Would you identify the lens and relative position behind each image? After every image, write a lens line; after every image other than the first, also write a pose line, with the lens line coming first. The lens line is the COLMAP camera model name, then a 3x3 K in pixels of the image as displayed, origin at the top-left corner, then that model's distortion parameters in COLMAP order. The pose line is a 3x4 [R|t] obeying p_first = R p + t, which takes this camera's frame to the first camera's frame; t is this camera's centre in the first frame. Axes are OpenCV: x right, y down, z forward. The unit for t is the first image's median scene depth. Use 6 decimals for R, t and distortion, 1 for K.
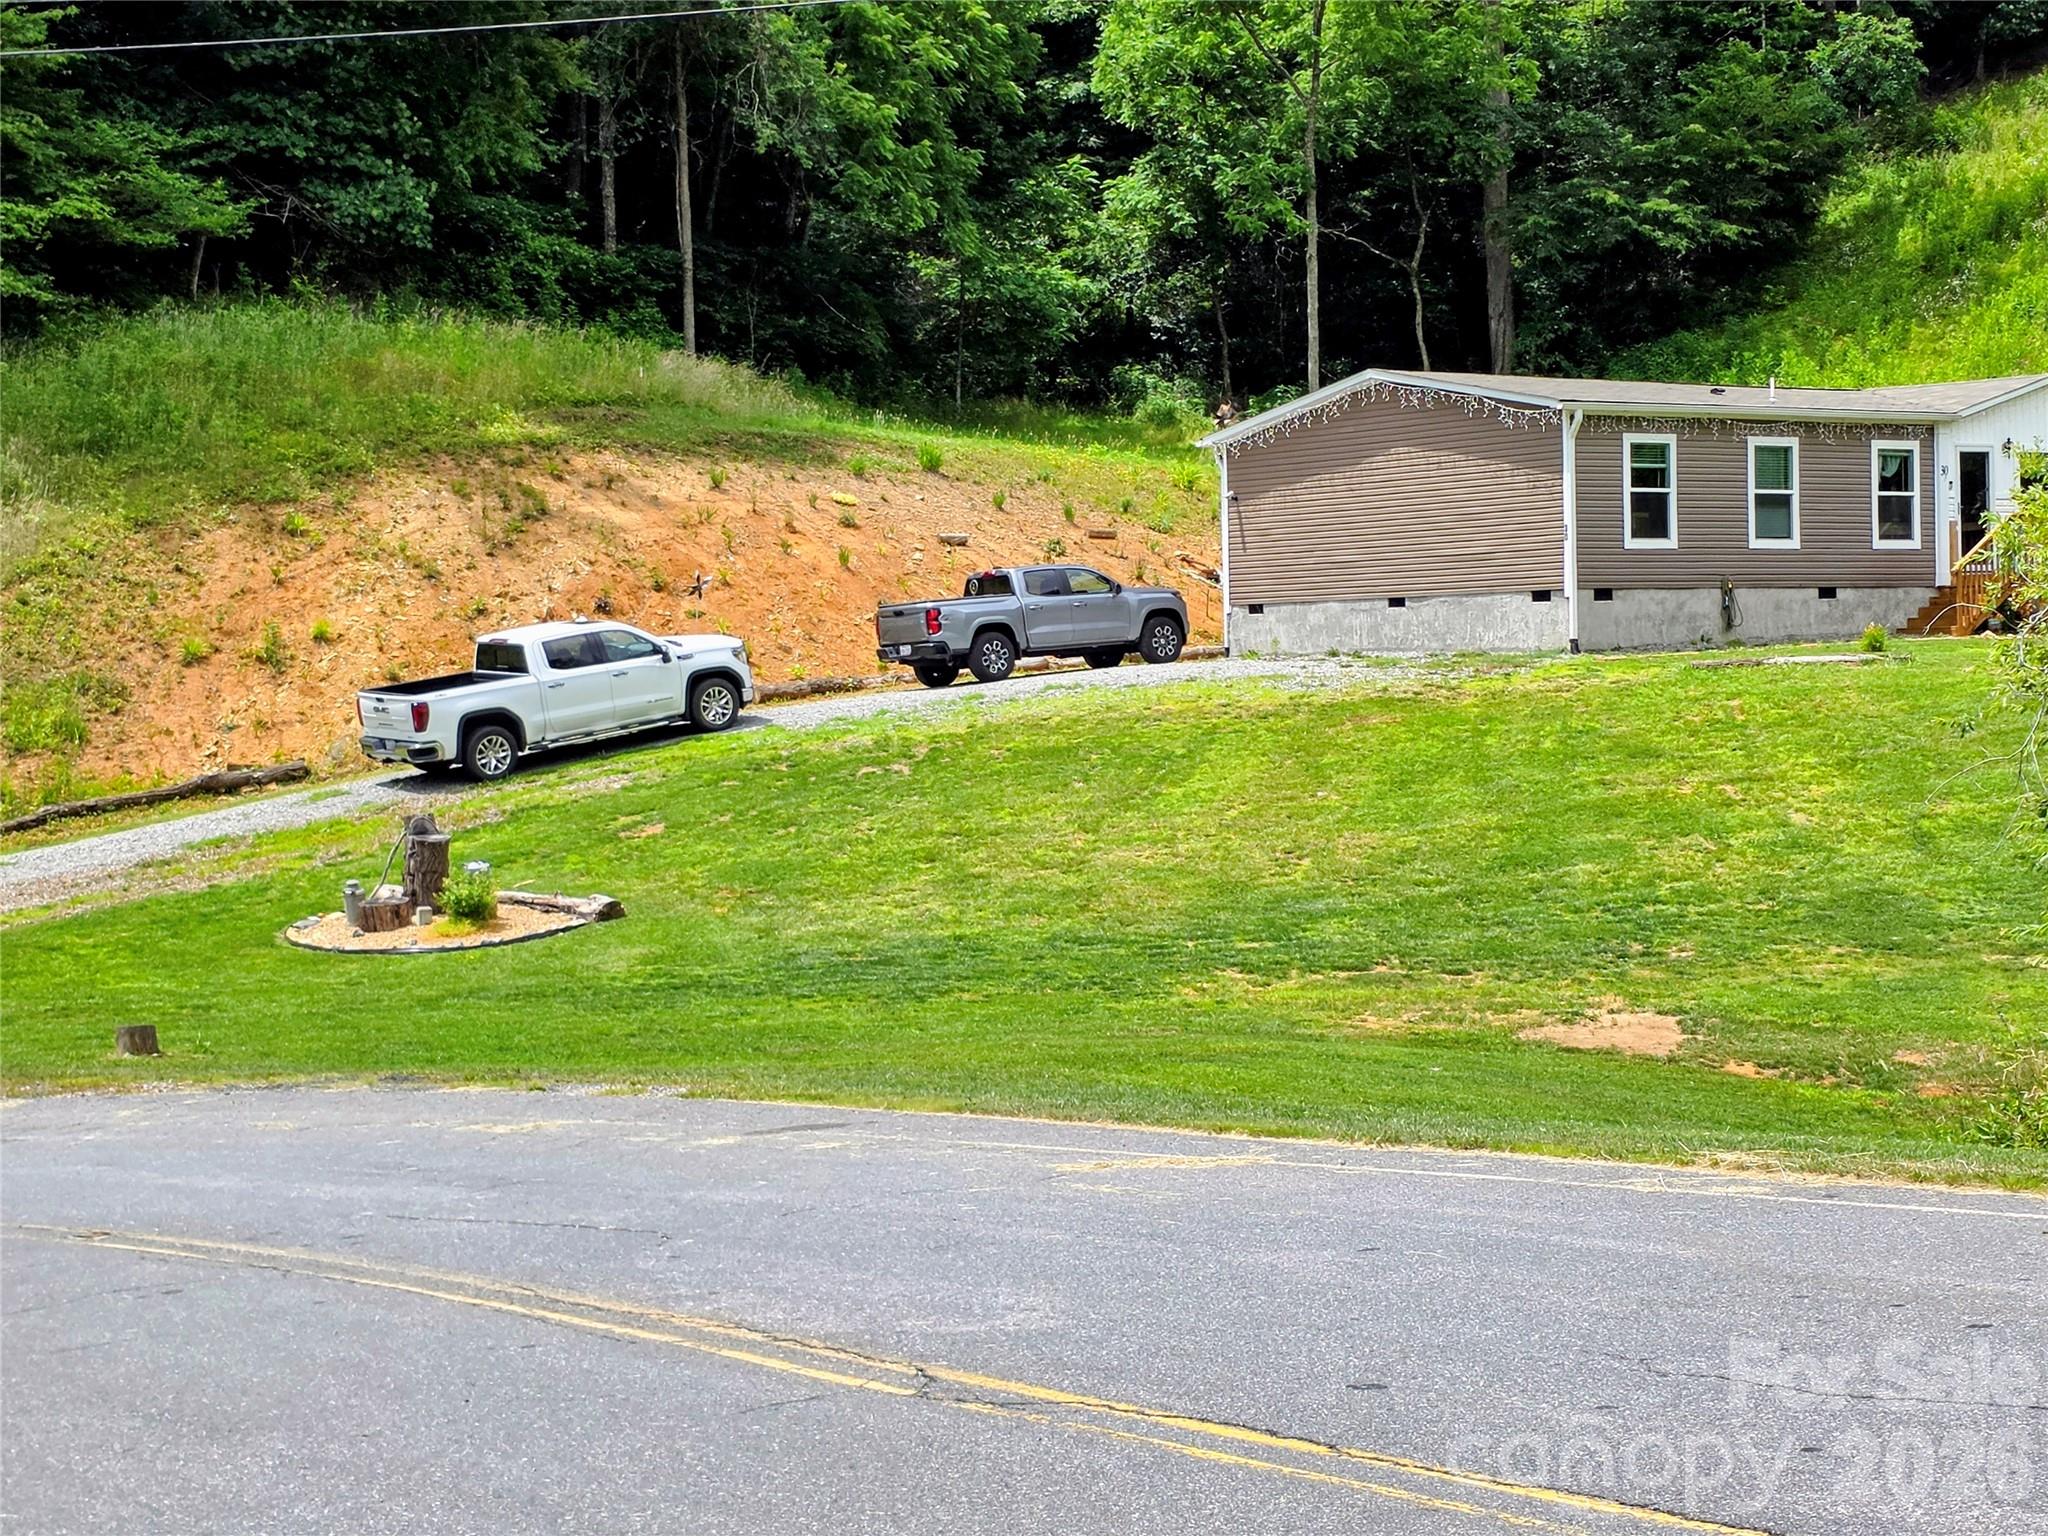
lens RADIAL K [[3758.6, 0, 1023.1], [0, 3758.6, 779.1], [0, 0, 1]] dist [0.038614, 0.000000]
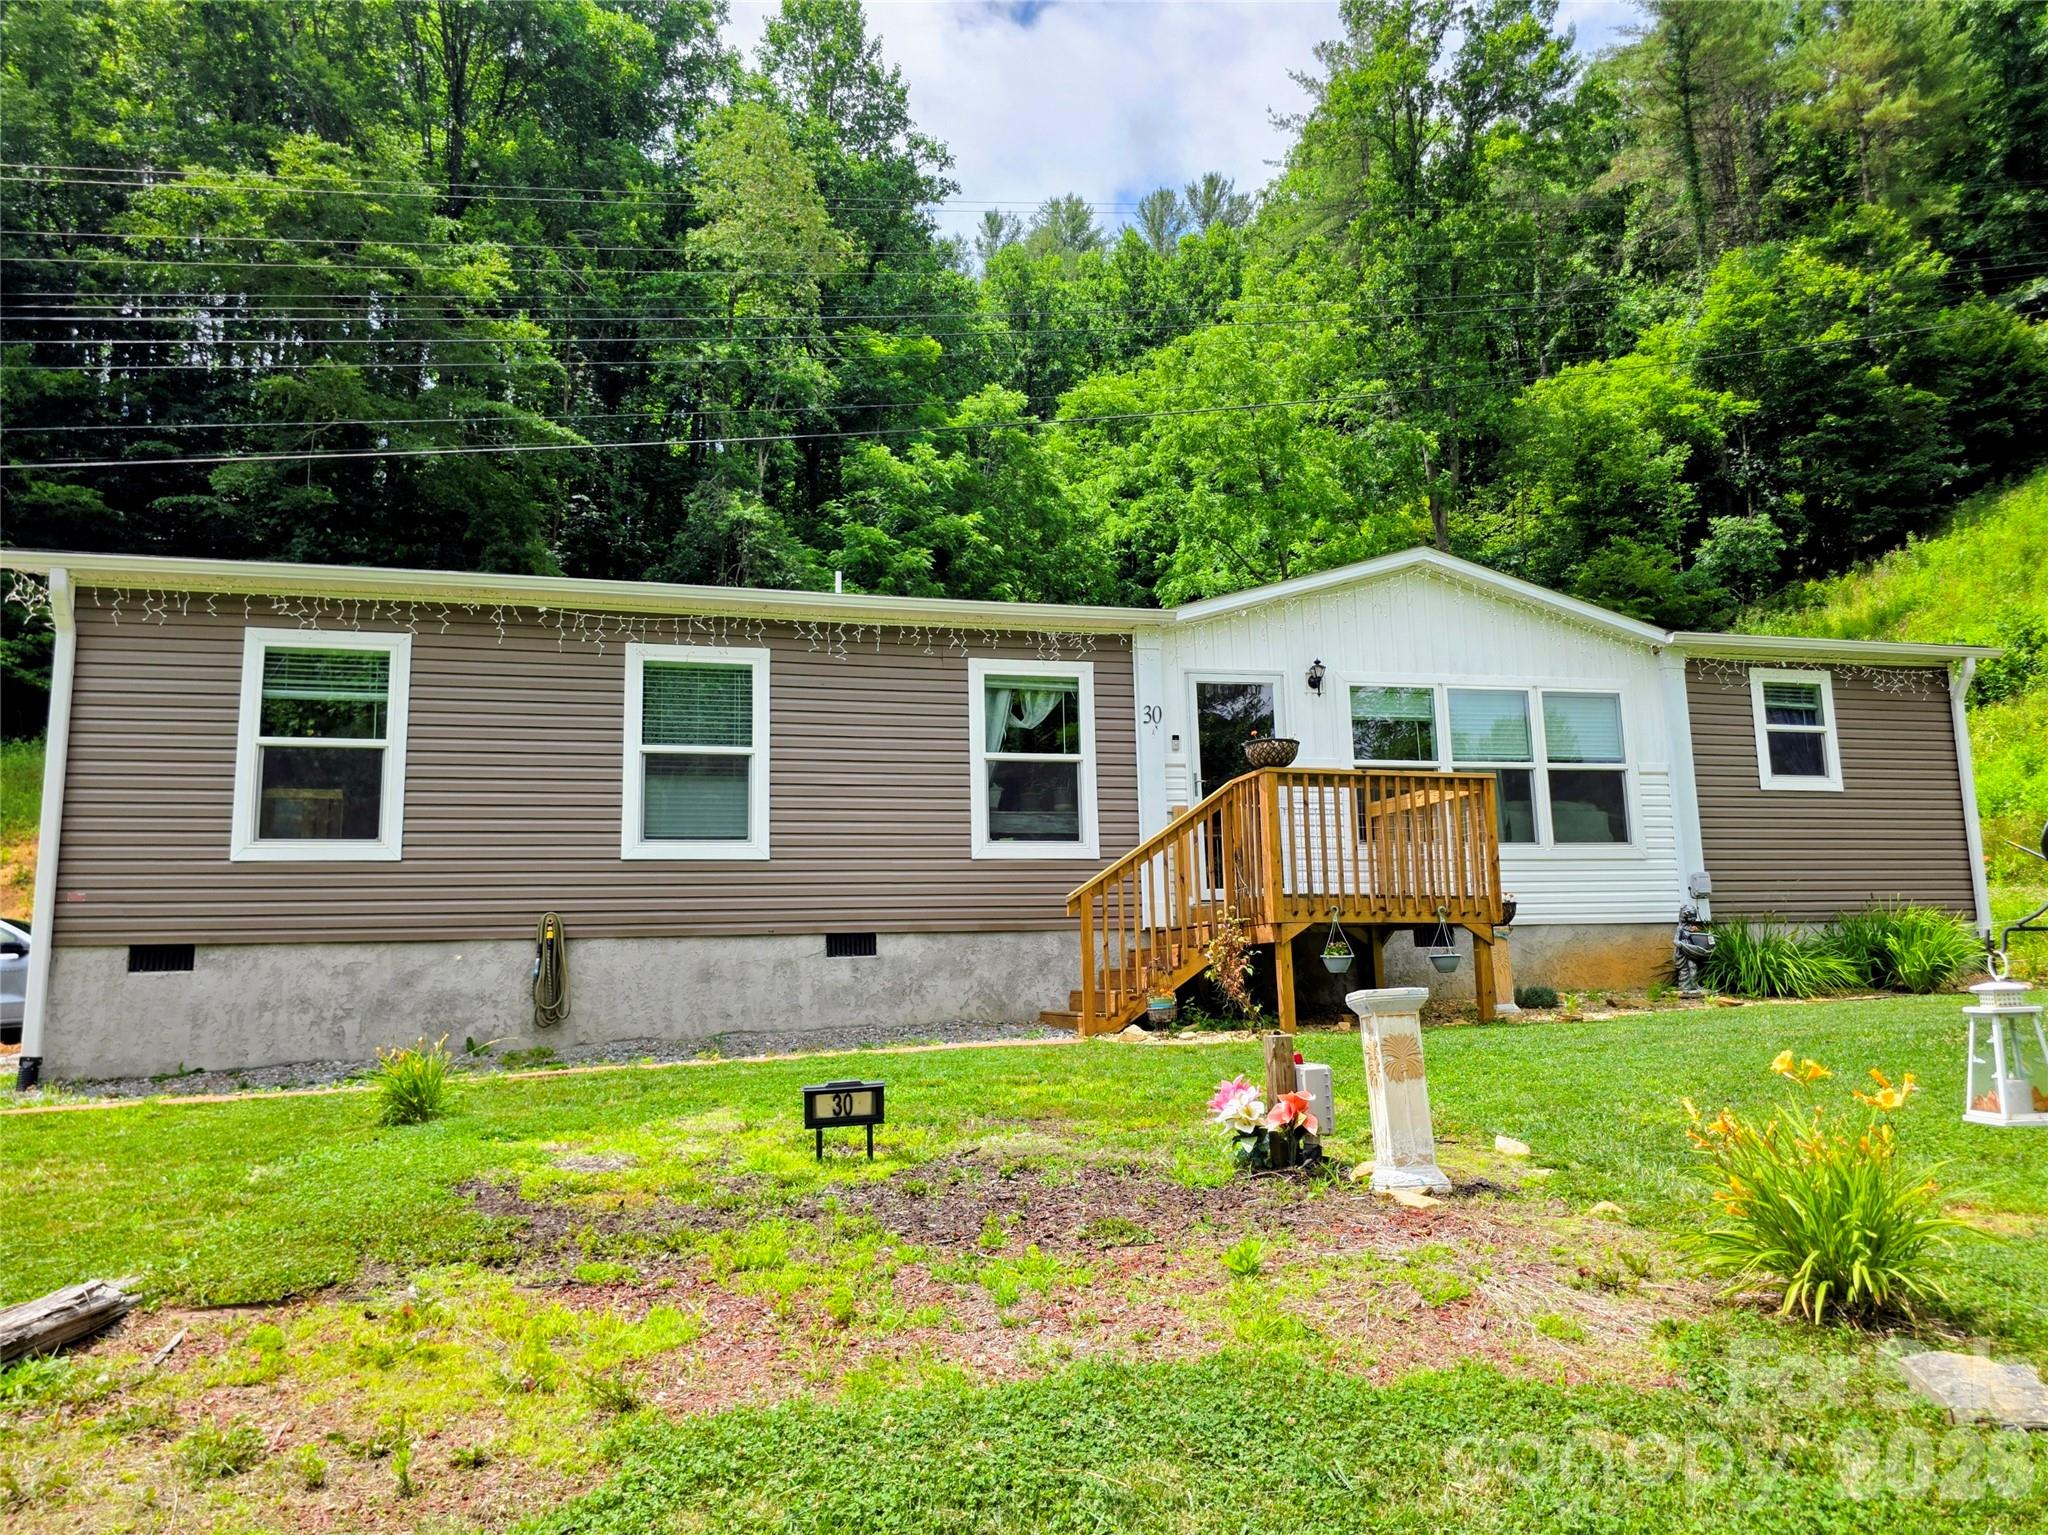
lens RADIAL K [[1504.7, 0, 1027.5], [0, 1504.7, 709.2], [0, 0, 1]] dist [0.059828, -0.045965]
pose [[0.940510, -0.069926, -0.332493, 0.313673], [-0.002056, 0.977403, -0.211373, -0.038206], [0.339760, 0.199482, 0.919114, 0.828765]]
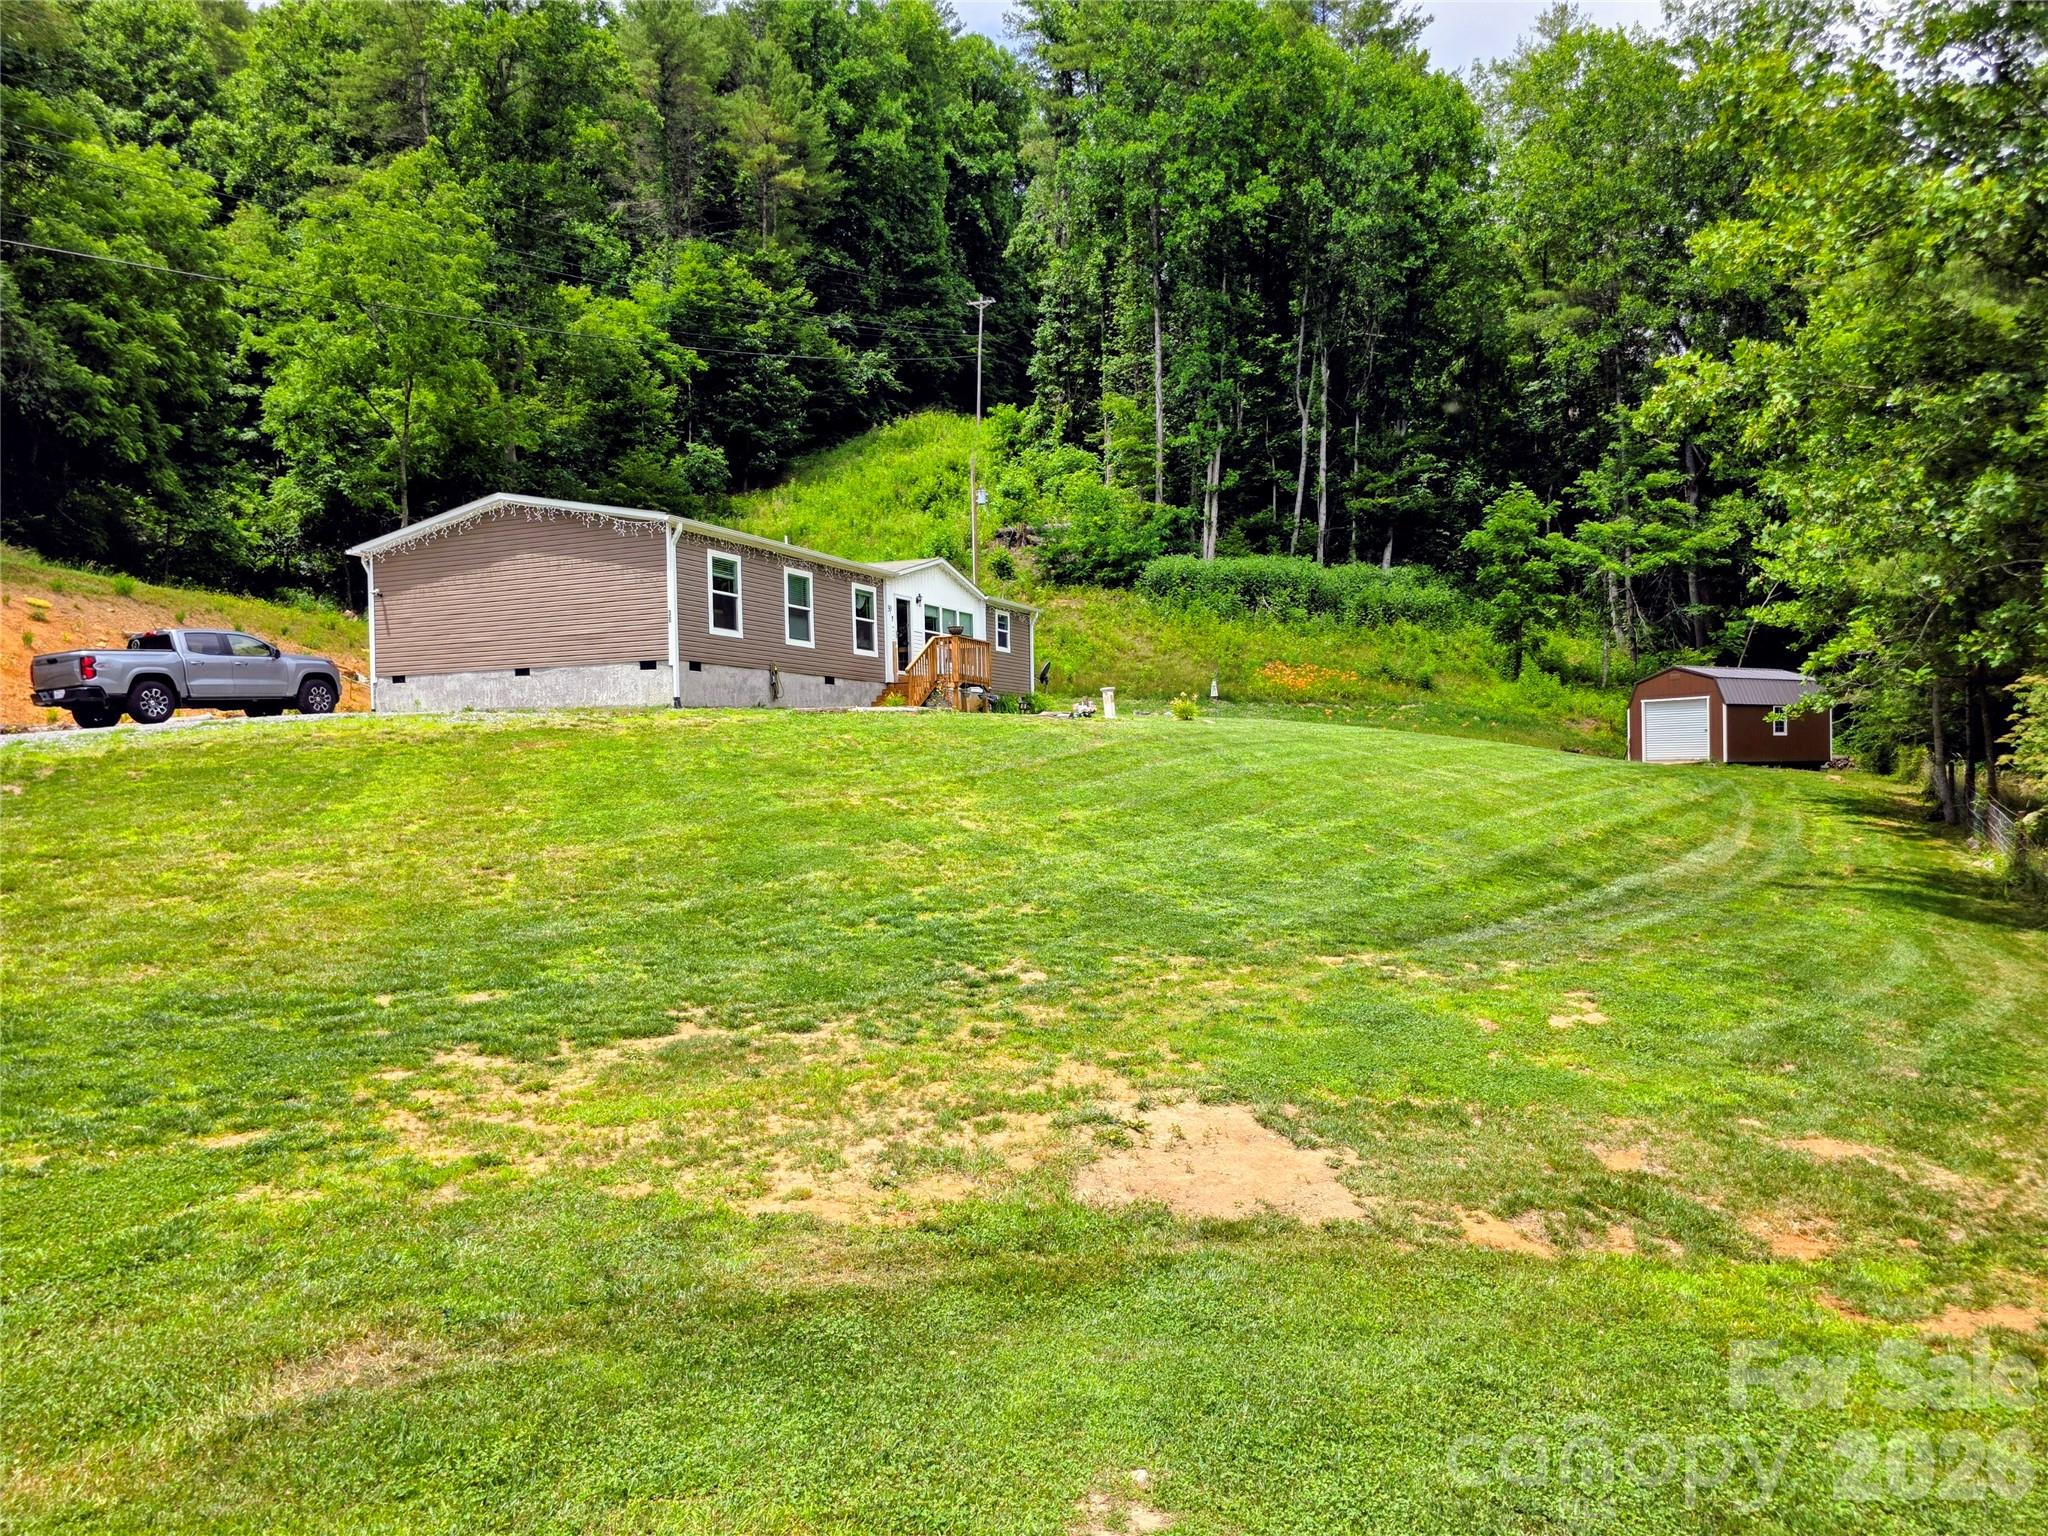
lens RADIAL K [[1409.5, 0, 1035.1], [0, 1409.5, 775.0], [0, 0, 1]] dist [0.059013, -0.044811]
pose [[0.871685, 0.007945, 0.490002, 0.013175], [0.010342, 0.999348, -0.034601, 0.007833], [-0.489958, 0.035229, 0.871034, 0.488873]]
